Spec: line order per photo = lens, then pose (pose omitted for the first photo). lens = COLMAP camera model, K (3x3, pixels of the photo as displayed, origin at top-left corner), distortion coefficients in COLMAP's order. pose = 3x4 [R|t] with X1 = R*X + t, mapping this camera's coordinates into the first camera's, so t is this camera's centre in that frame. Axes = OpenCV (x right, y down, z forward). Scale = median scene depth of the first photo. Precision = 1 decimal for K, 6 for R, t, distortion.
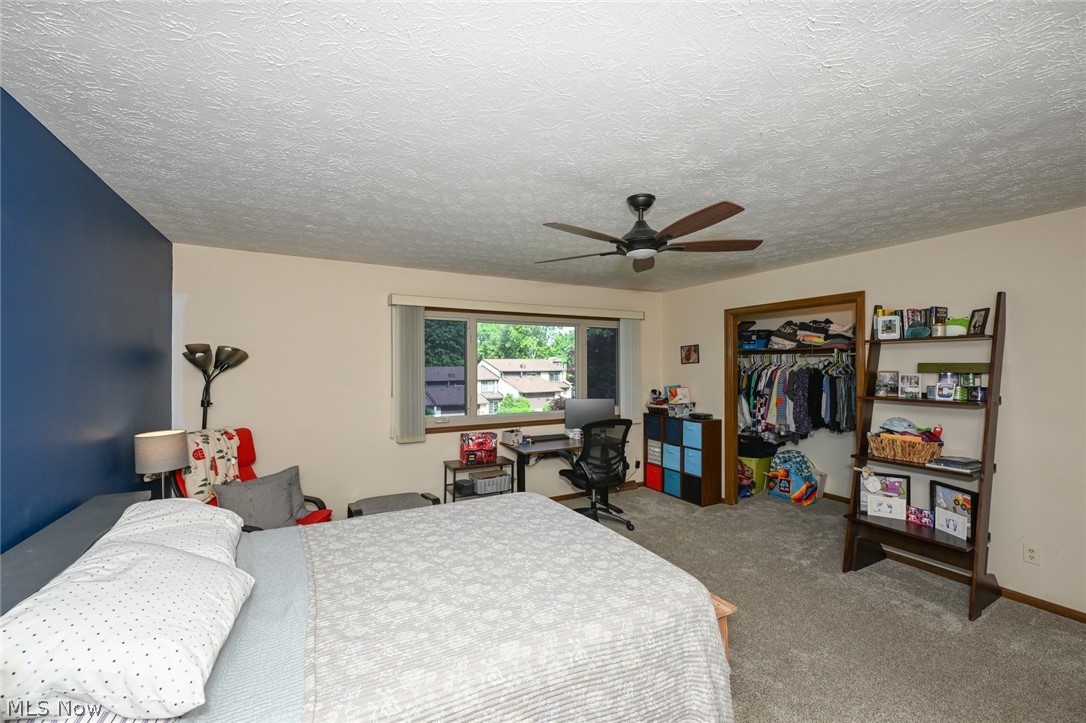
lens RADIAL K [[428.9, 0, 542.2], [0, 428.9, 362.6], [0, 0, 1]] dist [-0.000098, 0.000032]
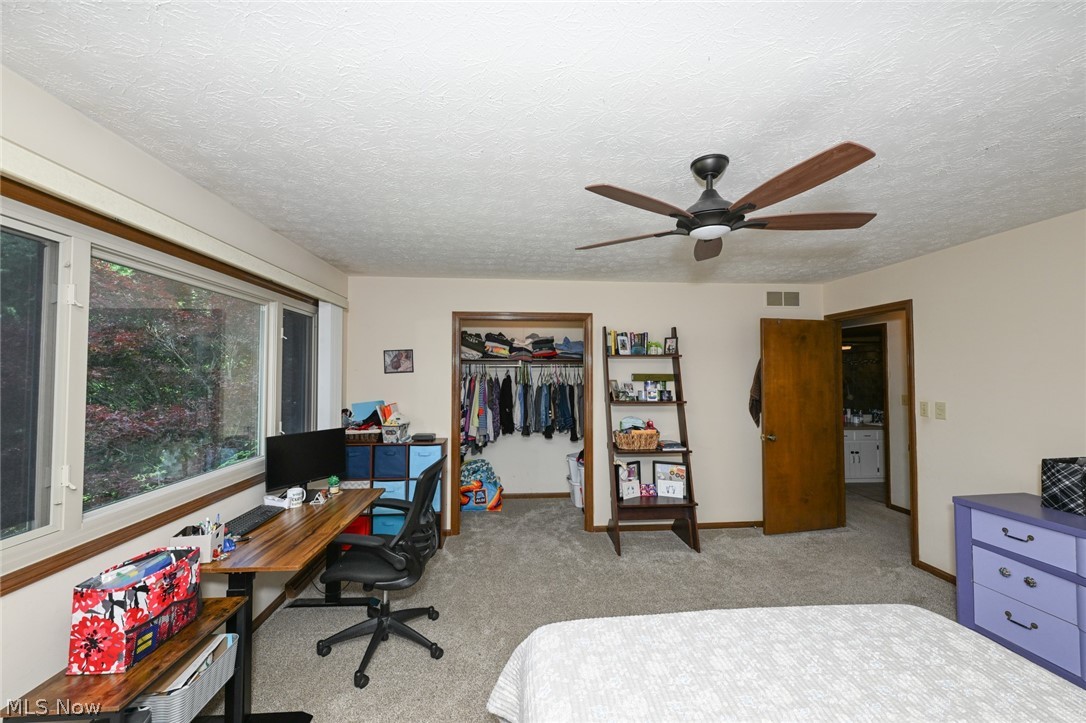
lens RADIAL K [[428.9, 0, 542.2], [0, 428.9, 362.6], [0, 0, 1]] dist [-0.000098, 0.000032]
pose [[0.412313, 0.028830, 0.910586, -0.436425], [-0.007590, 0.999573, -0.028210, 0.005864], [-0.911010, 0.004720, 0.412356, 0.700720]]
